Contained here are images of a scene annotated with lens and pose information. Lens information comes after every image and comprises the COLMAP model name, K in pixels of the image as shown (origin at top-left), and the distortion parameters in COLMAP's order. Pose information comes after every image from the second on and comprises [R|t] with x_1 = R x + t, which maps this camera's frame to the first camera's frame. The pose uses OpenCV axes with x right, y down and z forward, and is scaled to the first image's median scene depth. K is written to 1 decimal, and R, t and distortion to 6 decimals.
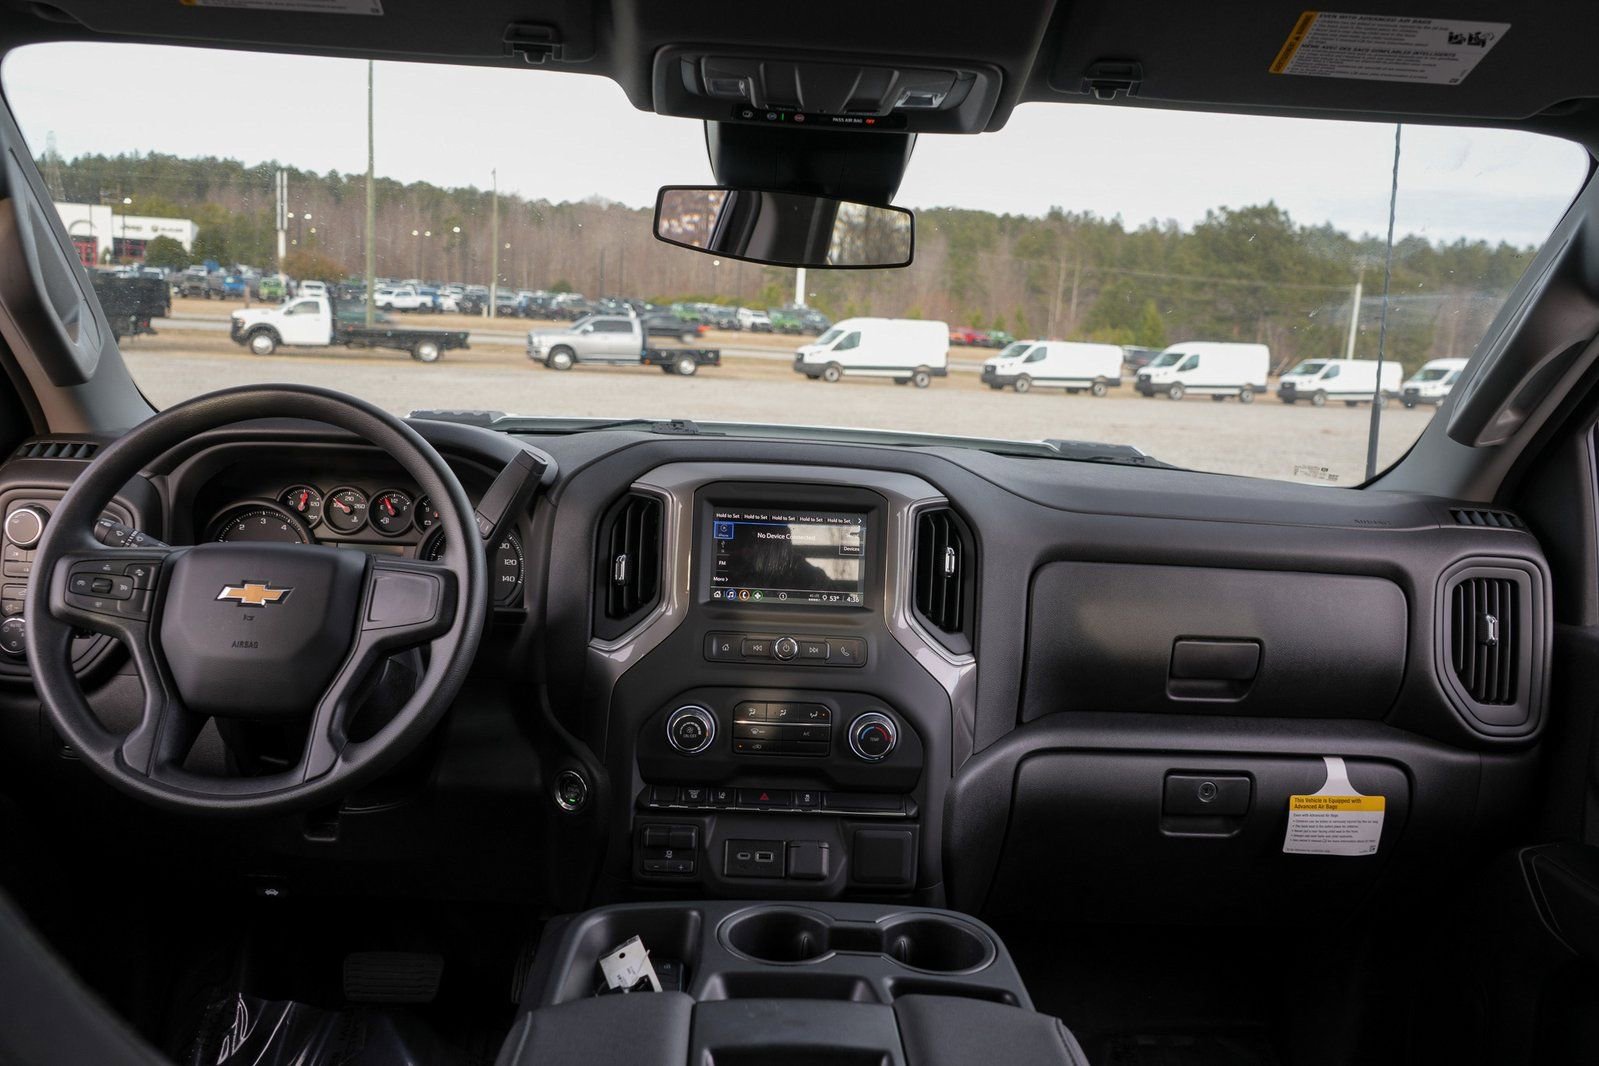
lens RADIAL K [[2048.9, 0, 799.5], [0, 2048.9, 533.0], [0, 0, 1]] dist [-0.003857, 0.005735]
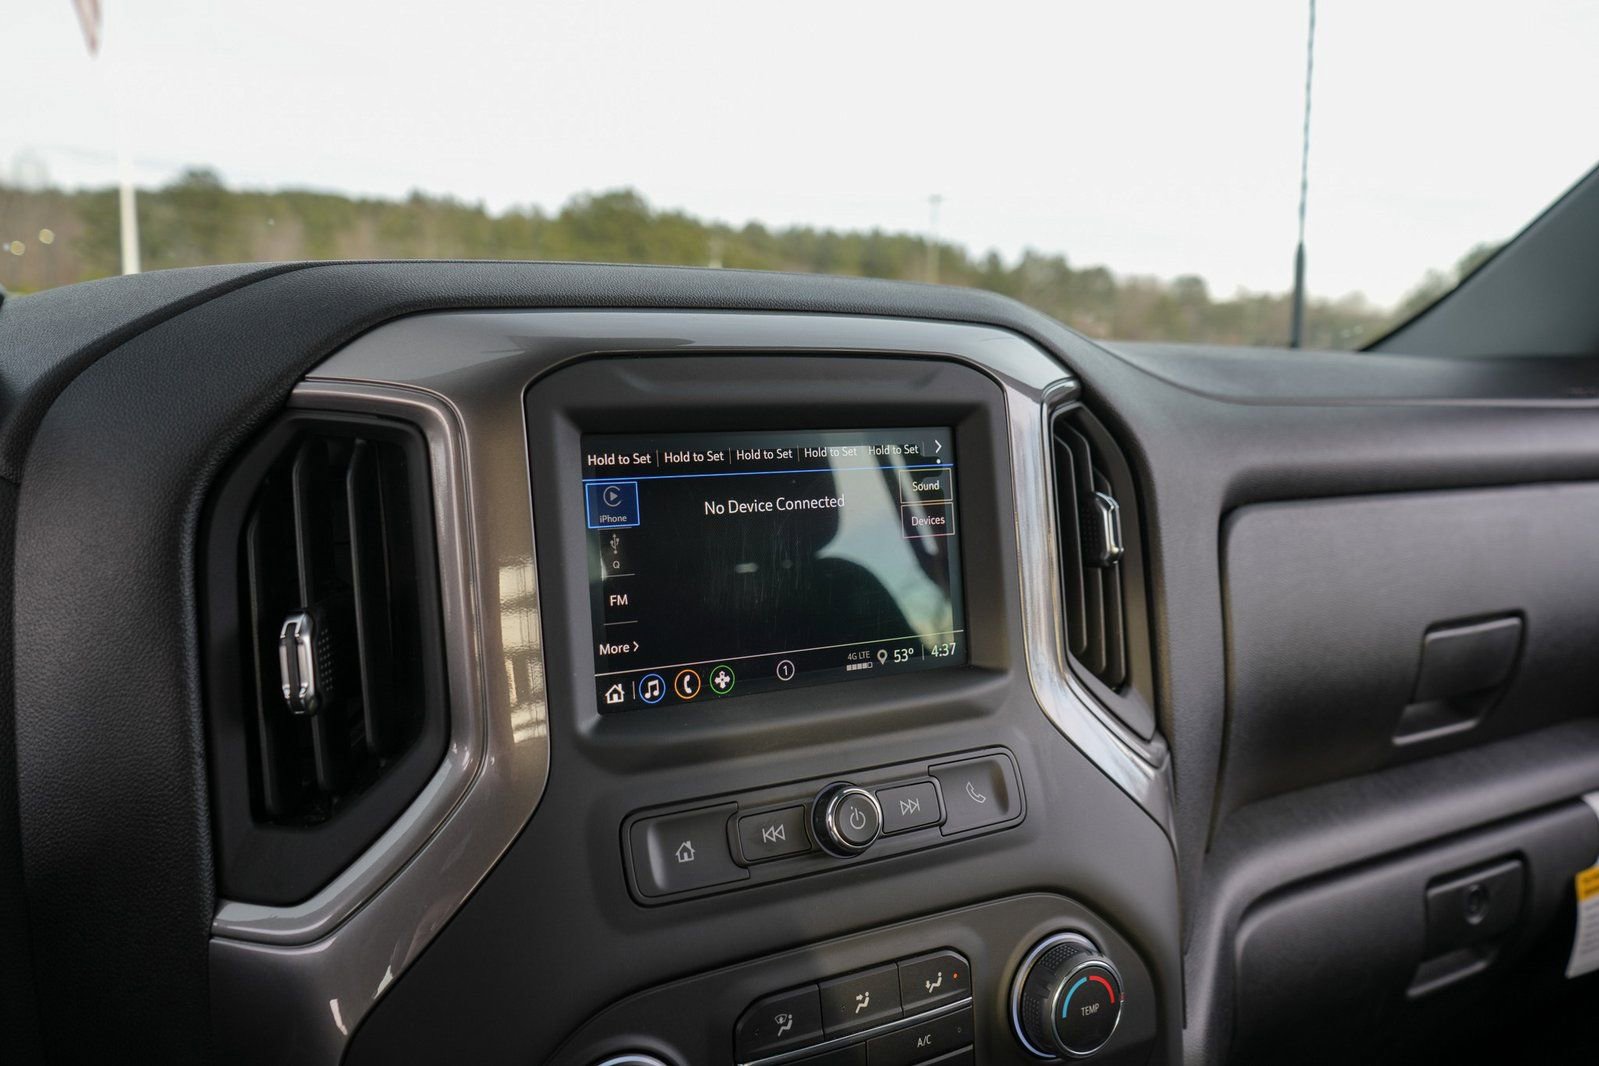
lens RADIAL K [[1310.6, 0, 796.9], [0, 1310.6, 516.3], [0, 0, 1]] dist [0.004885, -0.000674]
pose [[0.851827, -0.098058, 0.514564, -0.054119], [0.100471, 0.994669, 0.023226, -0.000521], [-0.514098, 0.031914, 0.857137, 0.352325]]
